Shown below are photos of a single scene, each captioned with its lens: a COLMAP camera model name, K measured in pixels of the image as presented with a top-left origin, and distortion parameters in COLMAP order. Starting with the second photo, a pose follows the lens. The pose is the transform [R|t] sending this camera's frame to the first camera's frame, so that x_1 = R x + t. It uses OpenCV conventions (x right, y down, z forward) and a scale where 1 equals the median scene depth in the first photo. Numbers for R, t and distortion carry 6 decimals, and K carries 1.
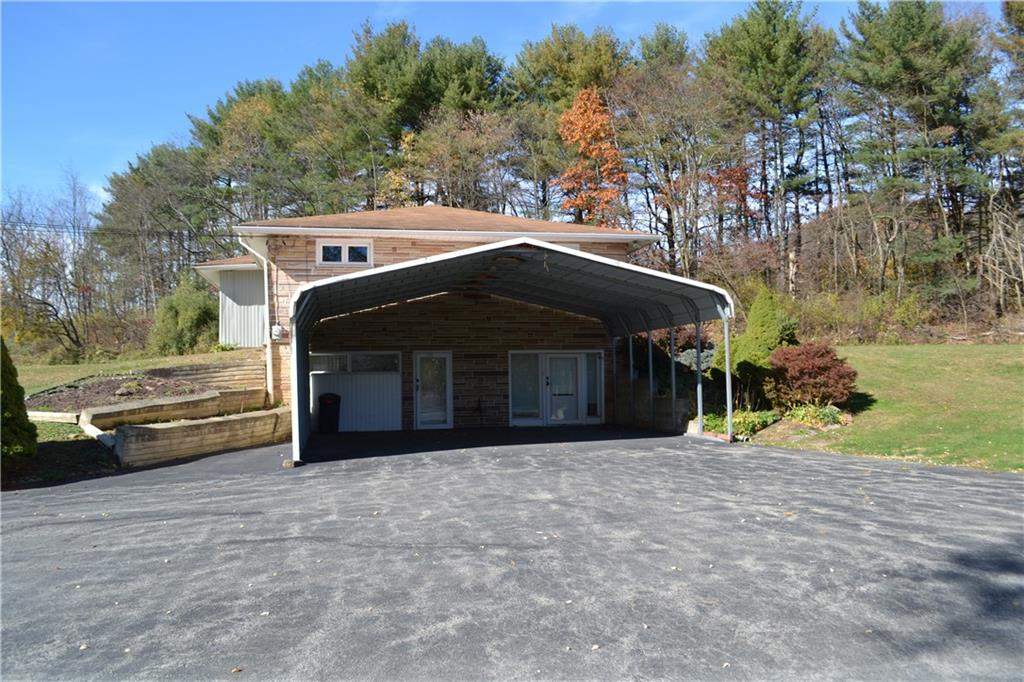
lens RADIAL K [[825.1, 0, 515.5], [0, 825.1, 344.1], [0, 0, 1]] dist [-0.085657, 0.013491]
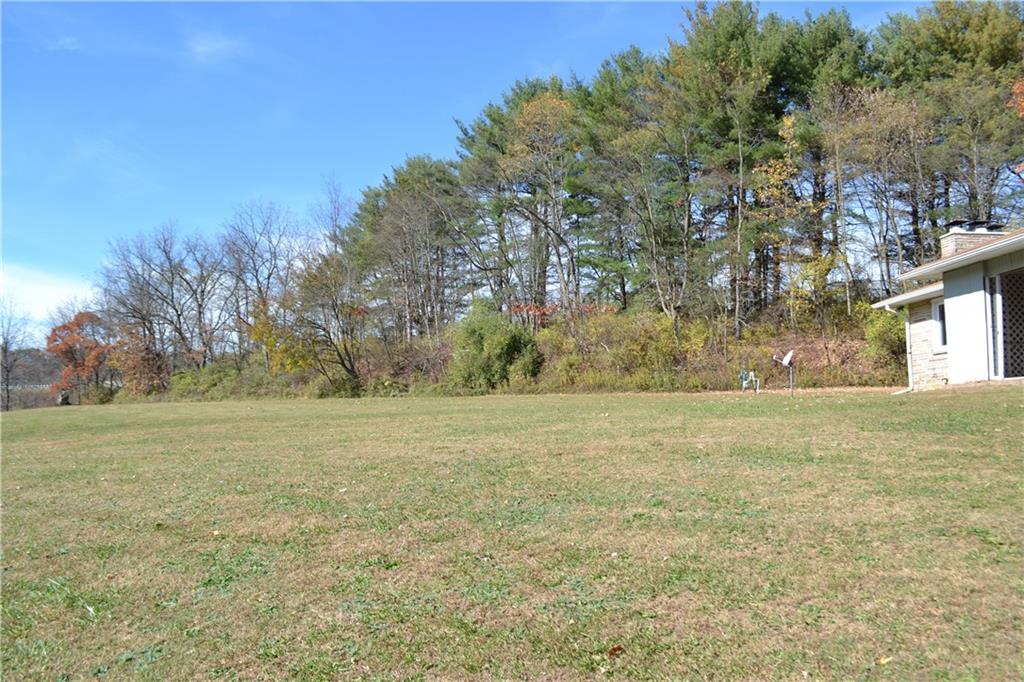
lens RADIAL K [[825.1, 0, 516.2], [0, 825.1, 338.0], [0, 0, 1]] dist [-0.085657, 0.013491]
pose [[0.987252, 0.000364, -0.159167, -0.279056], [-0.008453, 0.998706, -0.050148, 0.005338], [0.158942, 0.050854, 0.985977, 0.179170]]
